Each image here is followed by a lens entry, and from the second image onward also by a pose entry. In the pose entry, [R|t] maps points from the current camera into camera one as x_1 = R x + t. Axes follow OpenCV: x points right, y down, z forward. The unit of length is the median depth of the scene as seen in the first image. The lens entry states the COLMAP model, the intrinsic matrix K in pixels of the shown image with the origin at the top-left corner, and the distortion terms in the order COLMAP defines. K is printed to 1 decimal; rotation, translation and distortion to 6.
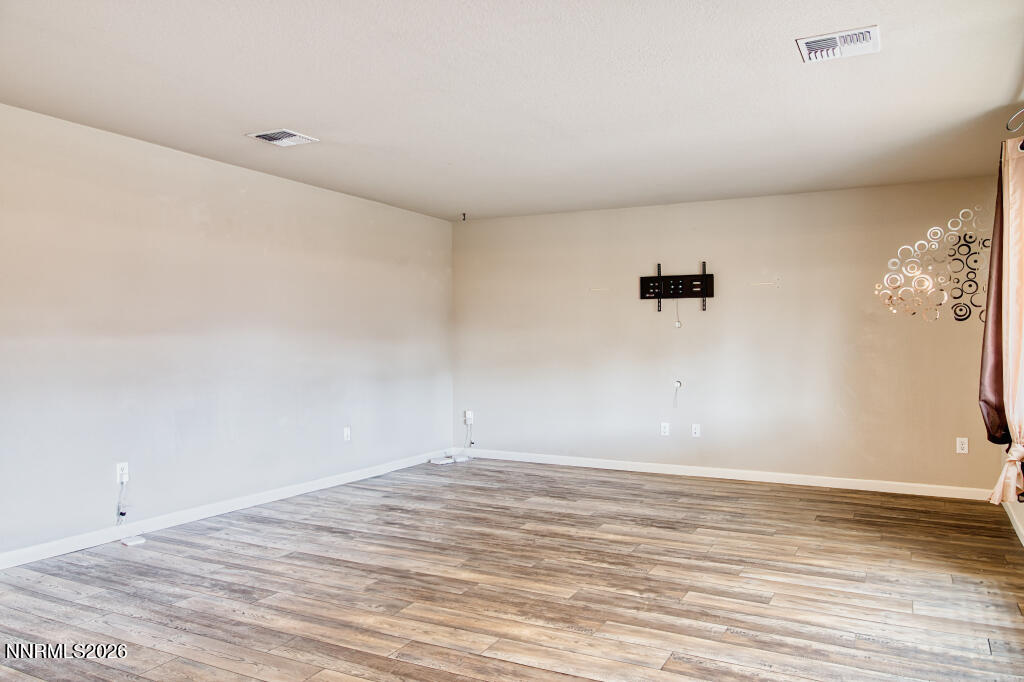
lens RADIAL K [[762.9, 0, 514.9], [0, 762.9, 339.2], [0, 0, 1]] dist [0.014657, 0.003631]
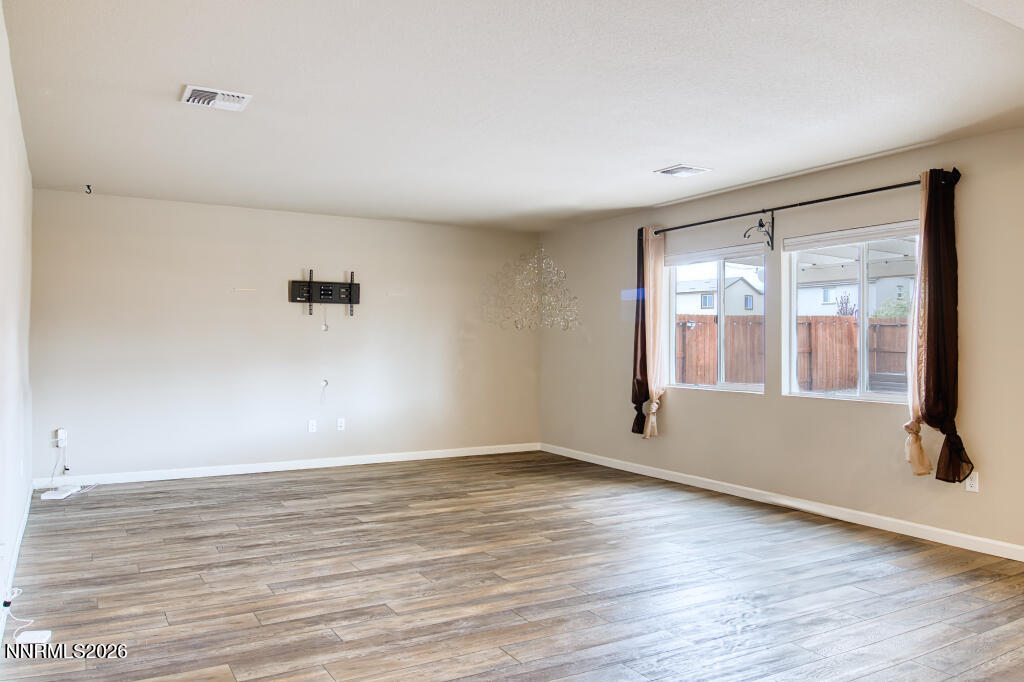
lens RADIAL K [[762.9, 0, 551.2], [0, 762.9, 352.3], [0, 0, 1]] dist [0.014657, 0.003631]
pose [[0.512657, -0.005664, 0.858575, -0.900042], [-0.007525, 0.999910, 0.011089, 0.001723], [-0.858561, -0.012145, 0.512568, 0.289602]]
